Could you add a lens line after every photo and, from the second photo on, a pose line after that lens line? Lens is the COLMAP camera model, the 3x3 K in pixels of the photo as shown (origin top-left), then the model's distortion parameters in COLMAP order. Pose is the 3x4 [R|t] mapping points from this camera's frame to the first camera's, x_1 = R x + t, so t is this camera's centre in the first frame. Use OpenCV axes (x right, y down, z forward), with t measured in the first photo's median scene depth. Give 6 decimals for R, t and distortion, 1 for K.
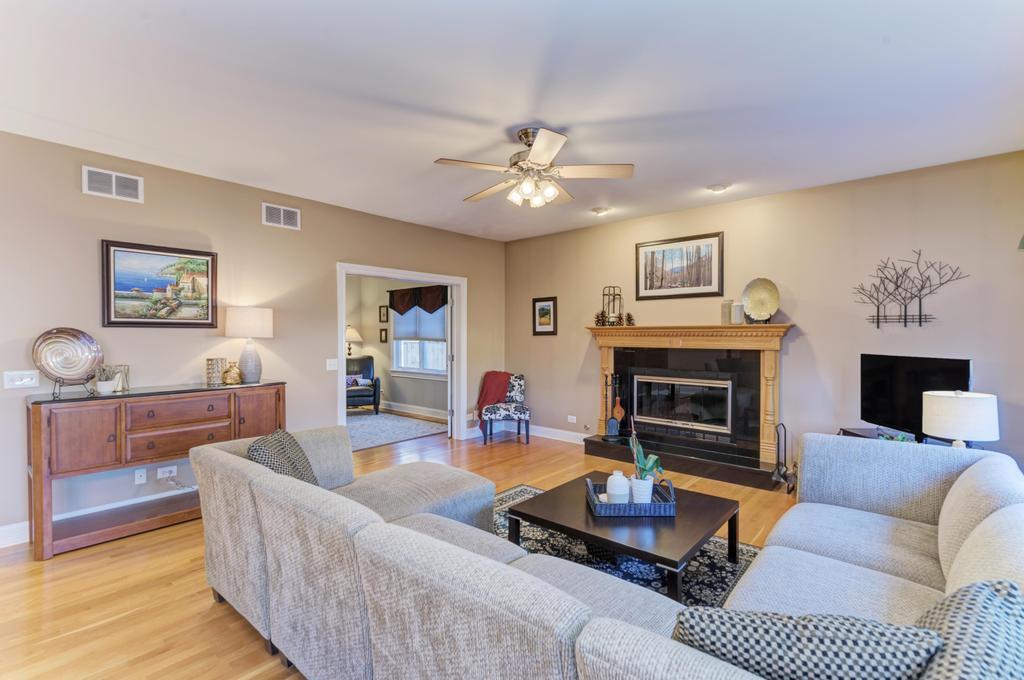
lens RADIAL K [[465.1, 0, 510.2], [0, 465.1, 339.5], [0, 0, 1]] dist [0.012295, 0.000278]
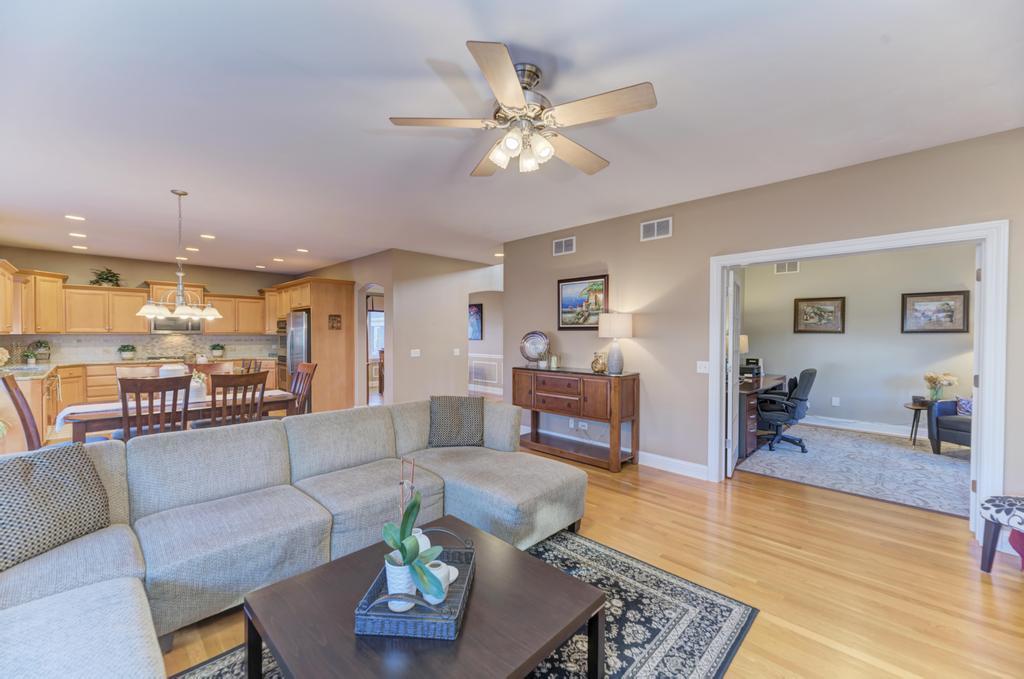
lens RADIAL K [[408.3, 0, 515.7], [0, 408.3, 342.5], [0, 0, 1]] dist [0.001308, -0.000254]
pose [[-0.055790, 0.019316, -0.998256, 0.520410], [-0.016145, 0.999665, 0.020246, -0.007859], [0.998312, 0.017246, -0.055459, 0.744920]]
